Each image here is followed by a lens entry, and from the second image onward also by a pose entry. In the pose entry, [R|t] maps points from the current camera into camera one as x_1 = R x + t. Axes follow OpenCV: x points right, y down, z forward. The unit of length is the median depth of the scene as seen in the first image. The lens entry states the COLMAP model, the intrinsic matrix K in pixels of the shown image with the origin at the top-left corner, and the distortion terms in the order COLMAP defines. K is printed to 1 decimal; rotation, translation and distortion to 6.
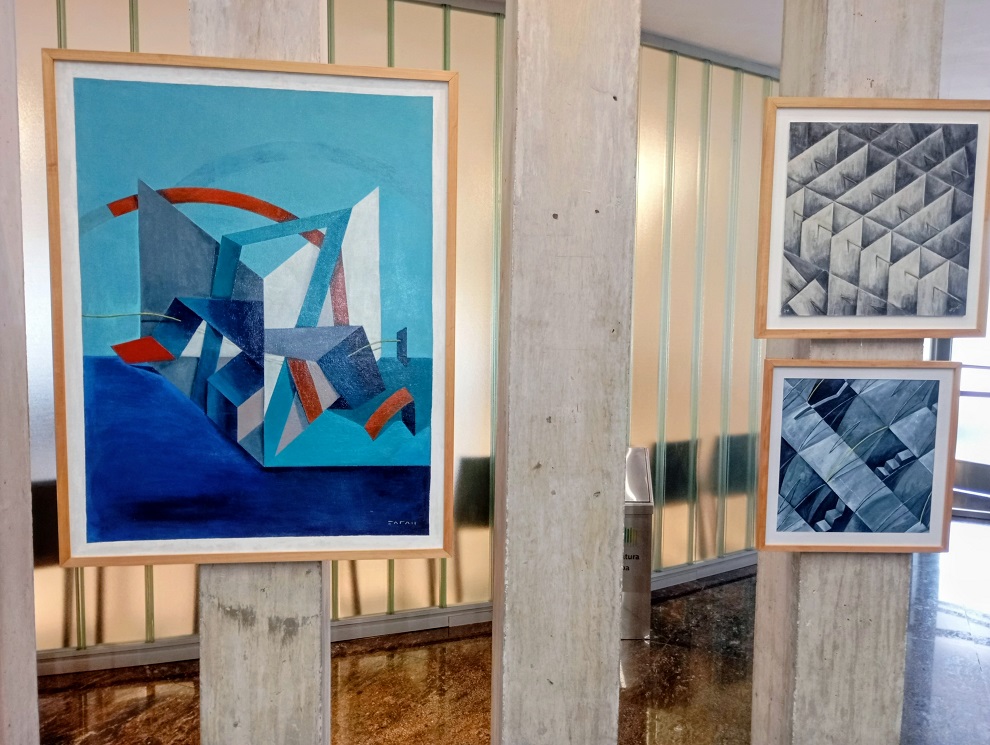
lens RADIAL K [[827.9, 0, 492.5], [0, 827.9, 379.4], [0, 0, 1]] dist [0.071468, -0.081030]
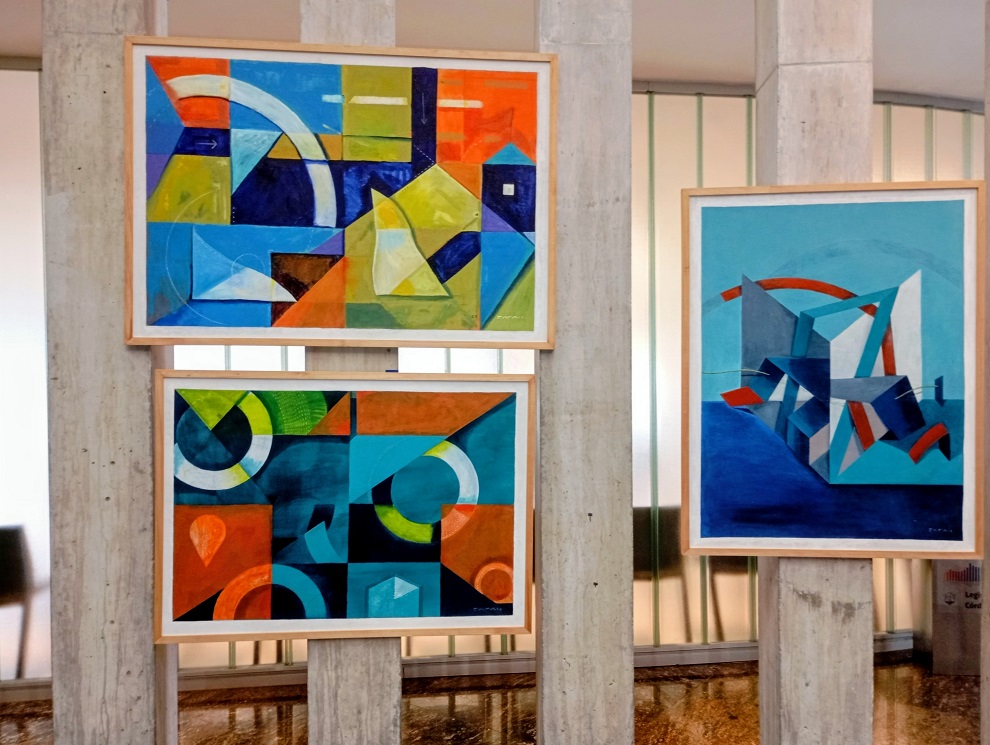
lens RADIAL K [[827.9, 0, 495.4], [0, 827.9, 383.4], [0, 0, 1]] dist [0.071468, -0.081030]
pose [[0.980056, -0.020371, -0.197674, -0.516281], [0.006432, 0.997463, -0.070900, 0.036025], [0.198617, 0.068215, 0.977700, -0.399880]]
